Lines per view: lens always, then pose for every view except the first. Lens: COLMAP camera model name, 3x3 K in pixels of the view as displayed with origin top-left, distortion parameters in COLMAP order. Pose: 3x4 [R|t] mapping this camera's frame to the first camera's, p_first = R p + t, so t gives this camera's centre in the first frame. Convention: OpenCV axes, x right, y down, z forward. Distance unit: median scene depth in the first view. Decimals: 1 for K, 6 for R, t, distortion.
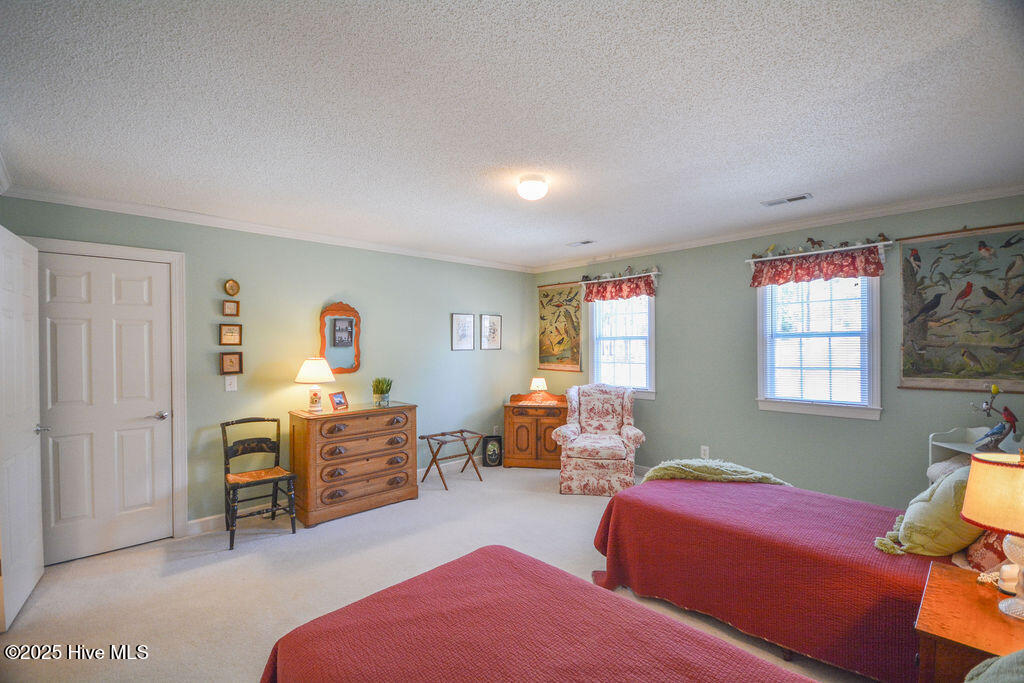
lens RADIAL K [[453.4, 0, 511.8], [0, 453.4, 342.7], [0, 0, 1]] dist [0.004987, -0.009033]
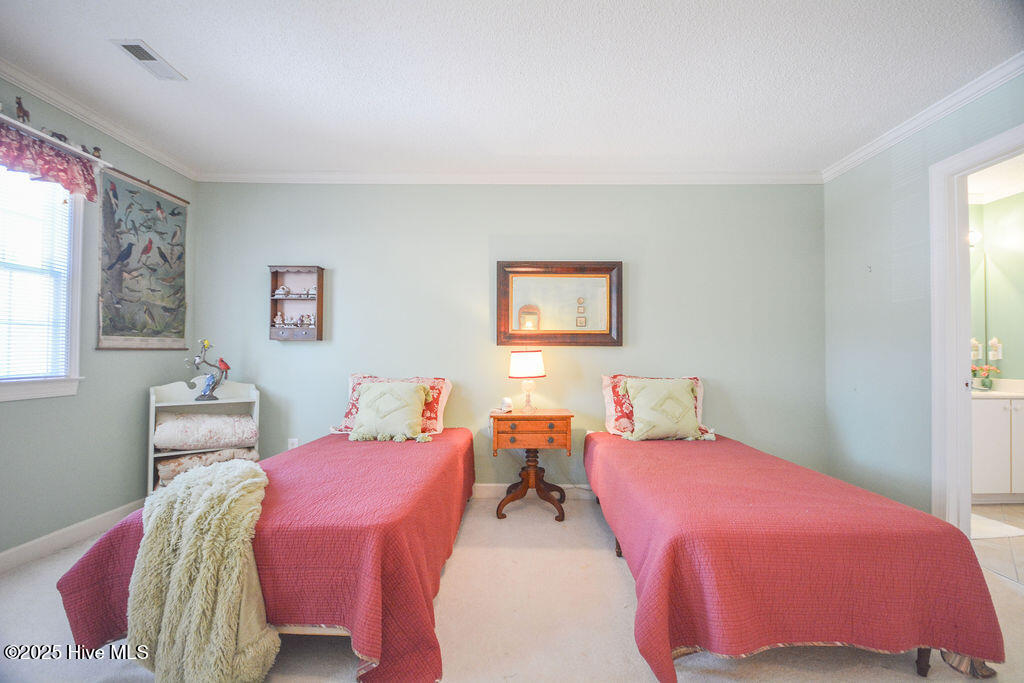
lens RADIAL K [[453.4, 0, 511.5], [0, 453.4, 348.4], [0, 0, 1]] dist [0.004987, -0.009033]
pose [[-0.700289, 0.013380, 0.713734, -0.227401], [-0.005468, 0.999694, -0.024106, 0.119515], [-0.713839, -0.020784, -0.700002, 1.089558]]
